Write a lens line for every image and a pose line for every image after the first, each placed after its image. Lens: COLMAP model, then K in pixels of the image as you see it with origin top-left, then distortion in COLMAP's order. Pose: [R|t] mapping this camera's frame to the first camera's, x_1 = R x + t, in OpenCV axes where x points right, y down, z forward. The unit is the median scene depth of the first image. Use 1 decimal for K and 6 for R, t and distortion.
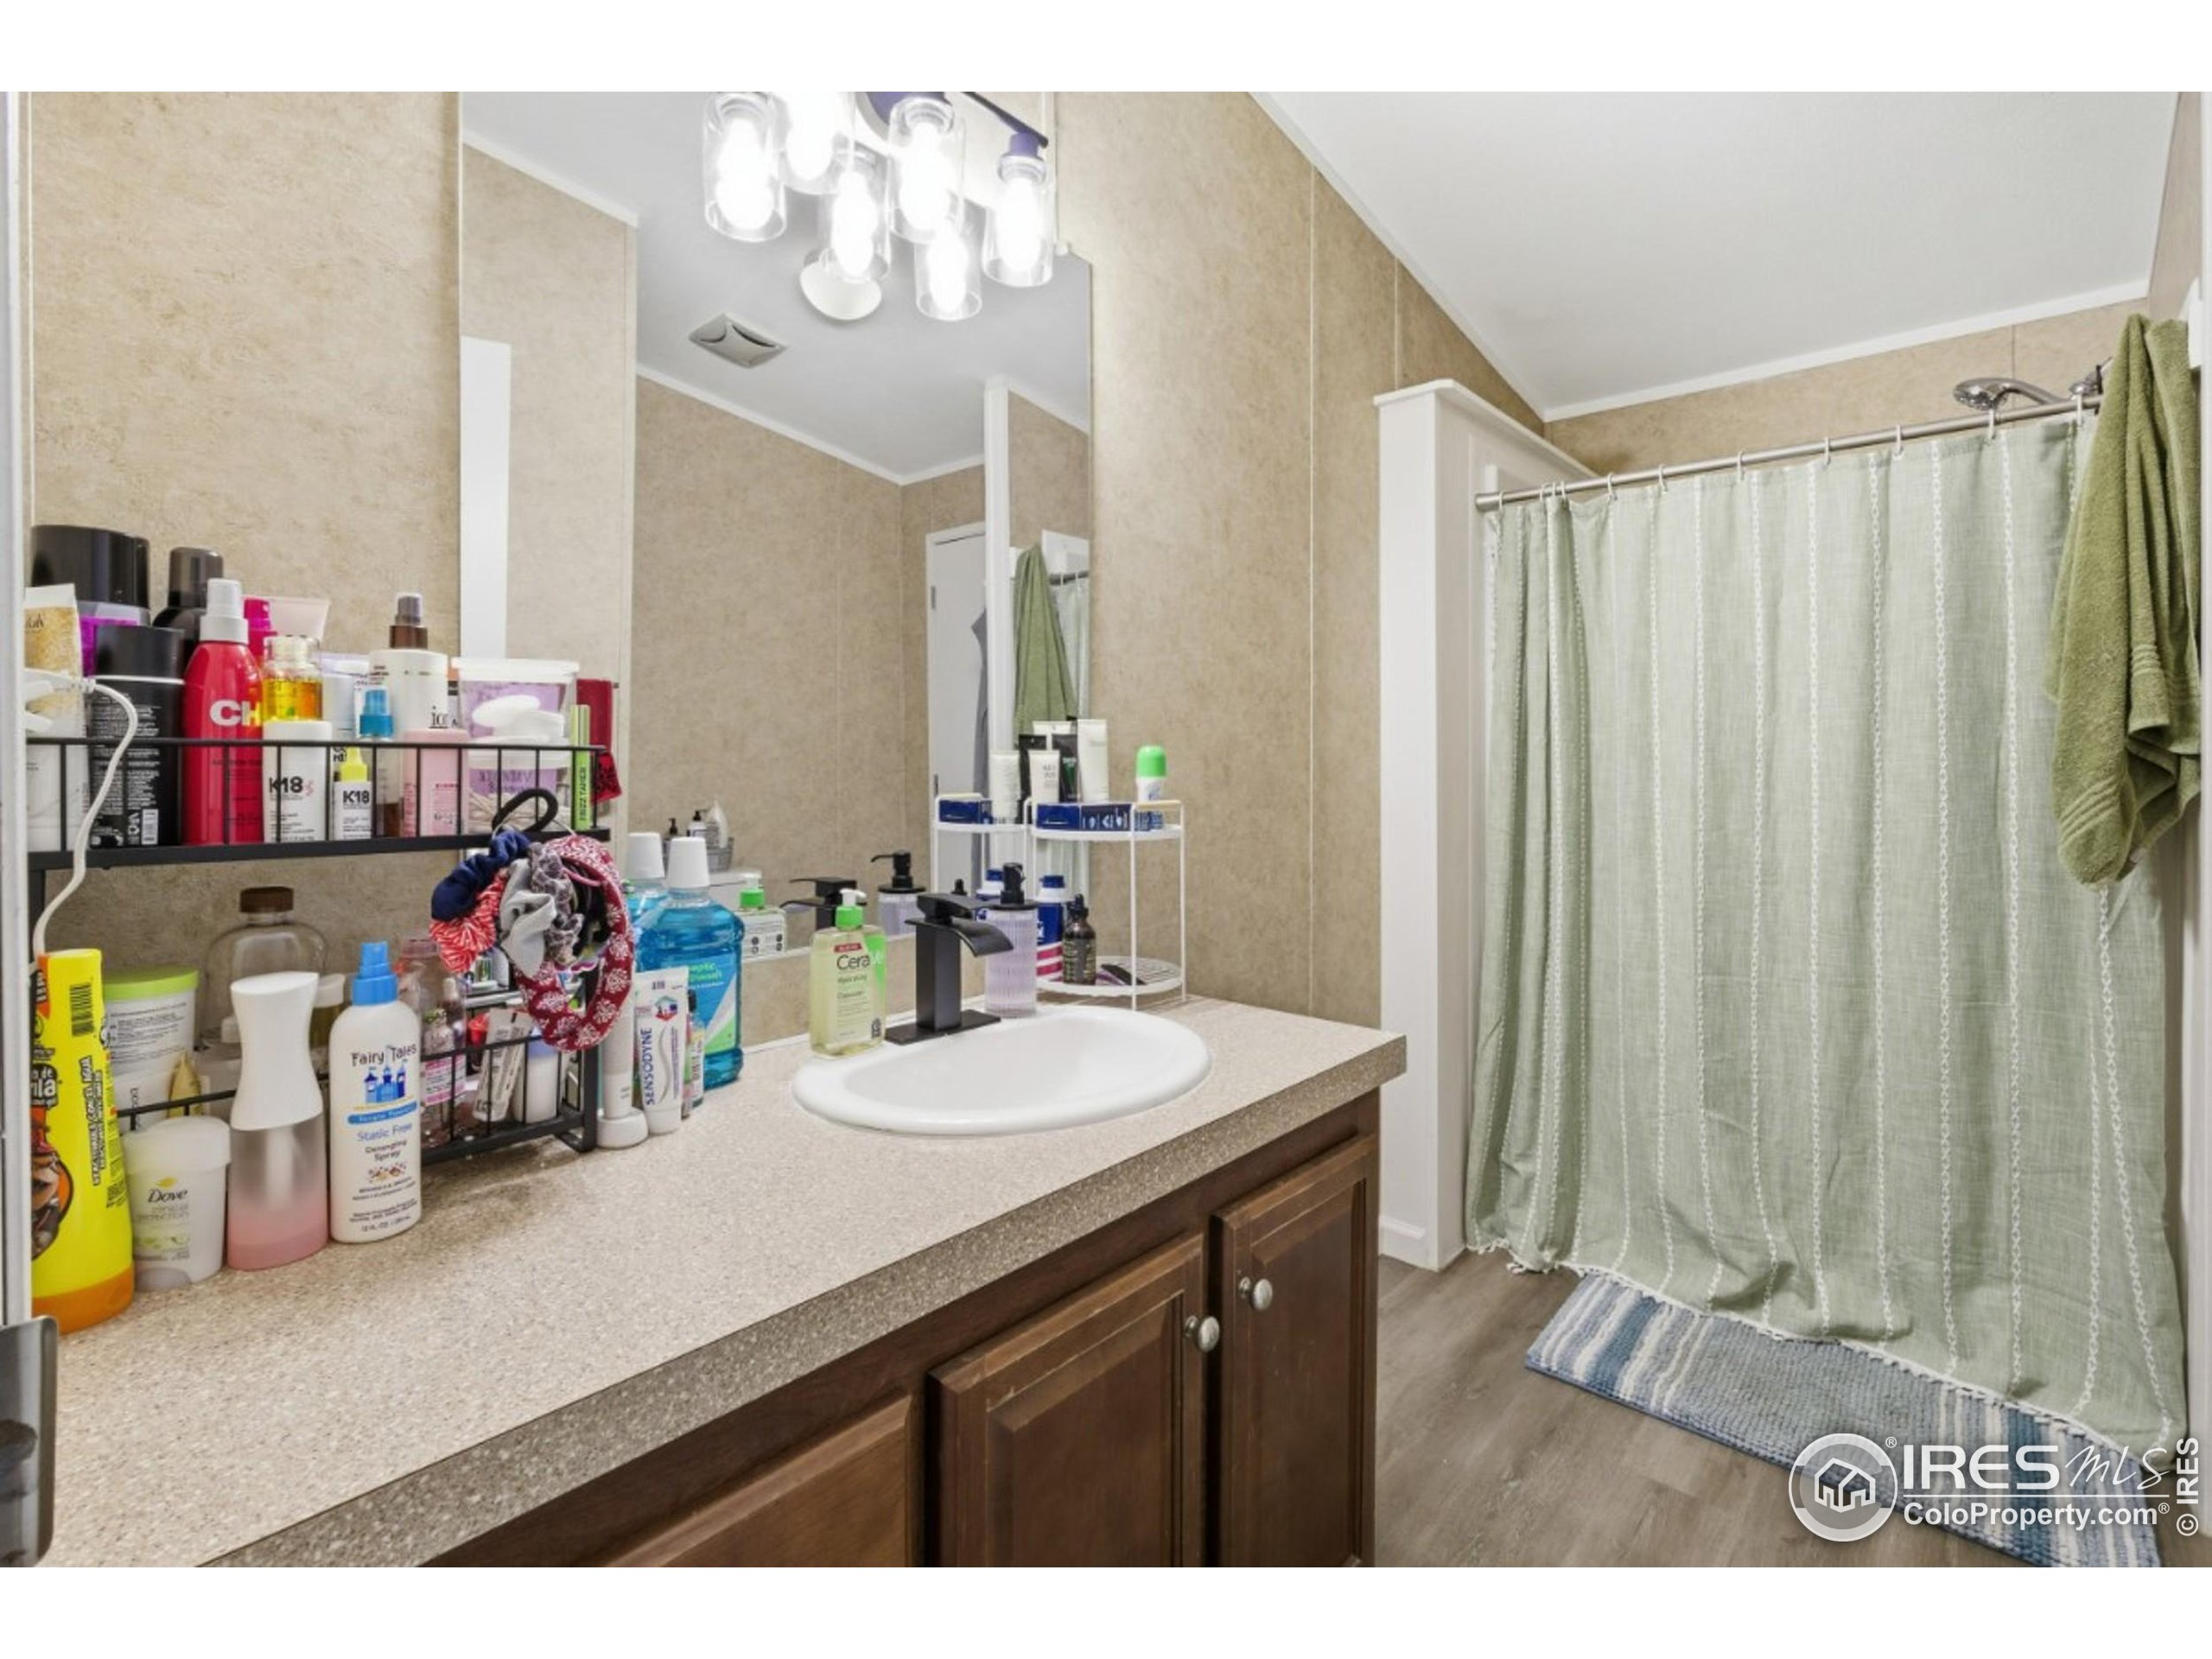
lens RADIAL K [[1016.0, 0, 1096.3], [0, 1016.0, 754.0], [0, 0, 1]] dist [-0.019104, 0.005413]
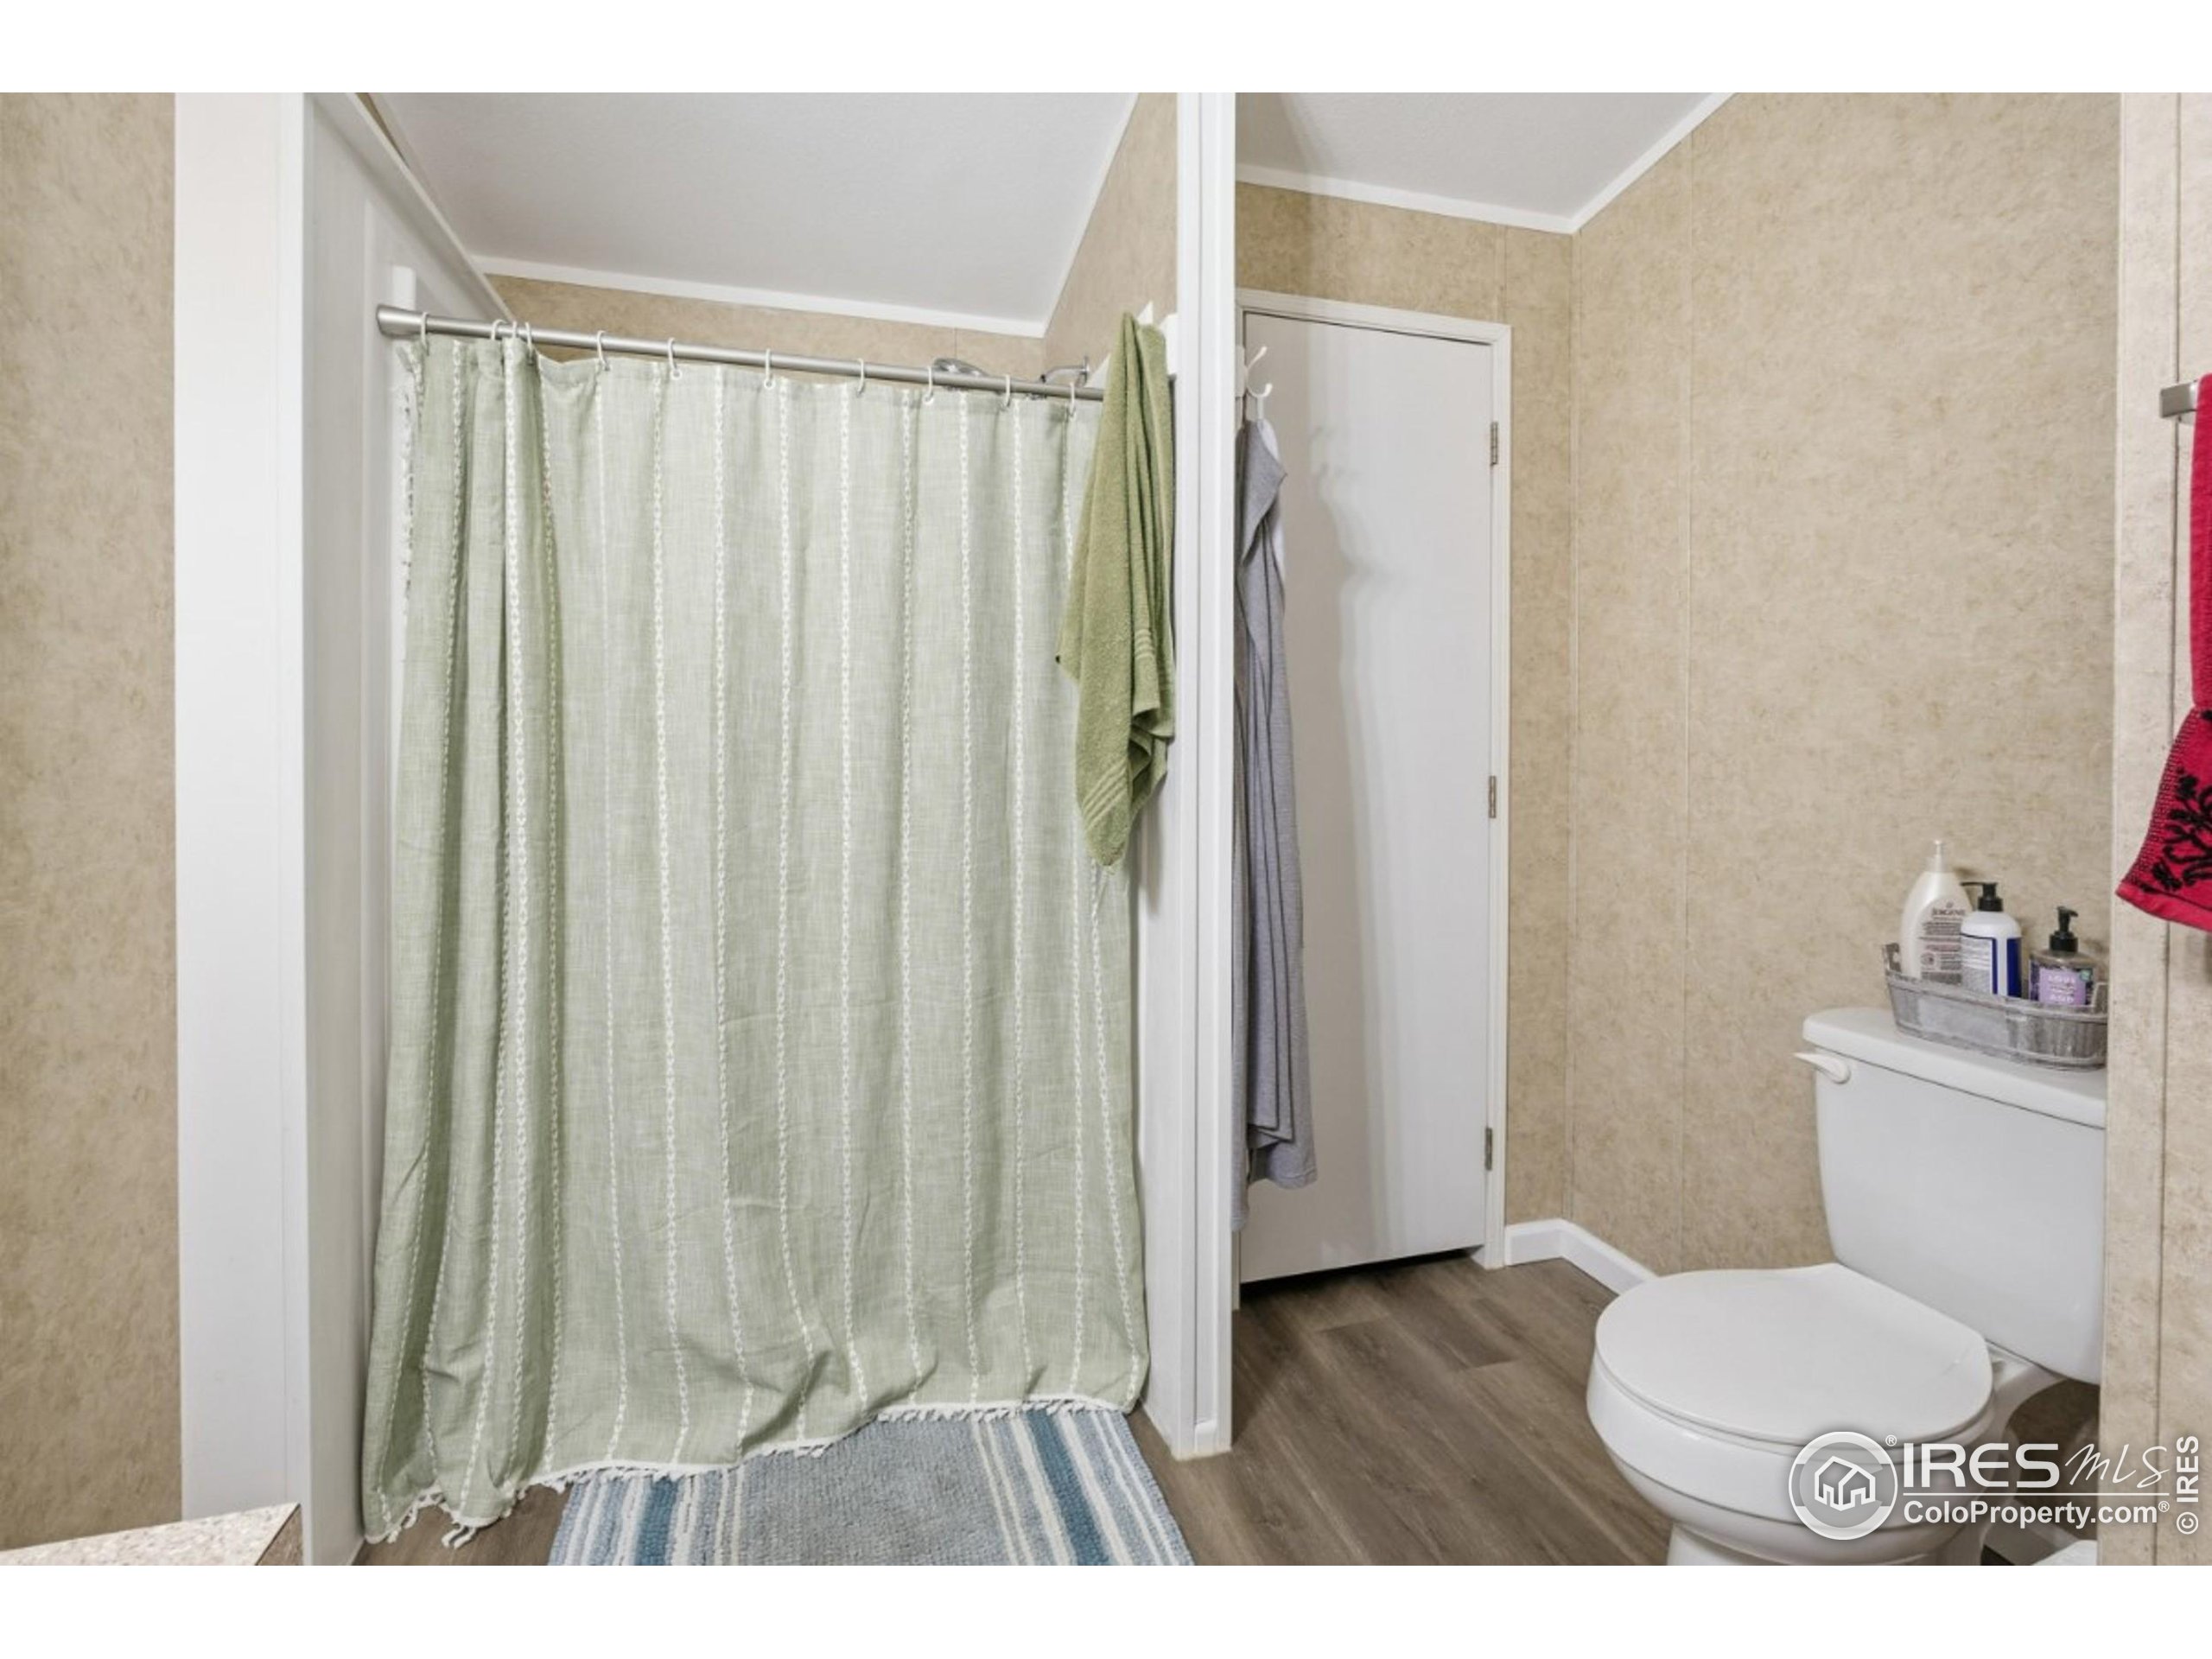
lens RADIAL K [[1016.0, 0, 1096.3], [0, 1016.0, 754.0], [0, 0, 1]] dist [-0.019104, 0.005413]
pose [[0.521512, -0.003746, 0.853236, 0.101282], [-0.010941, 0.999879, 0.011077, 0.005894], [-0.853174, -0.015112, 0.521407, 0.381865]]
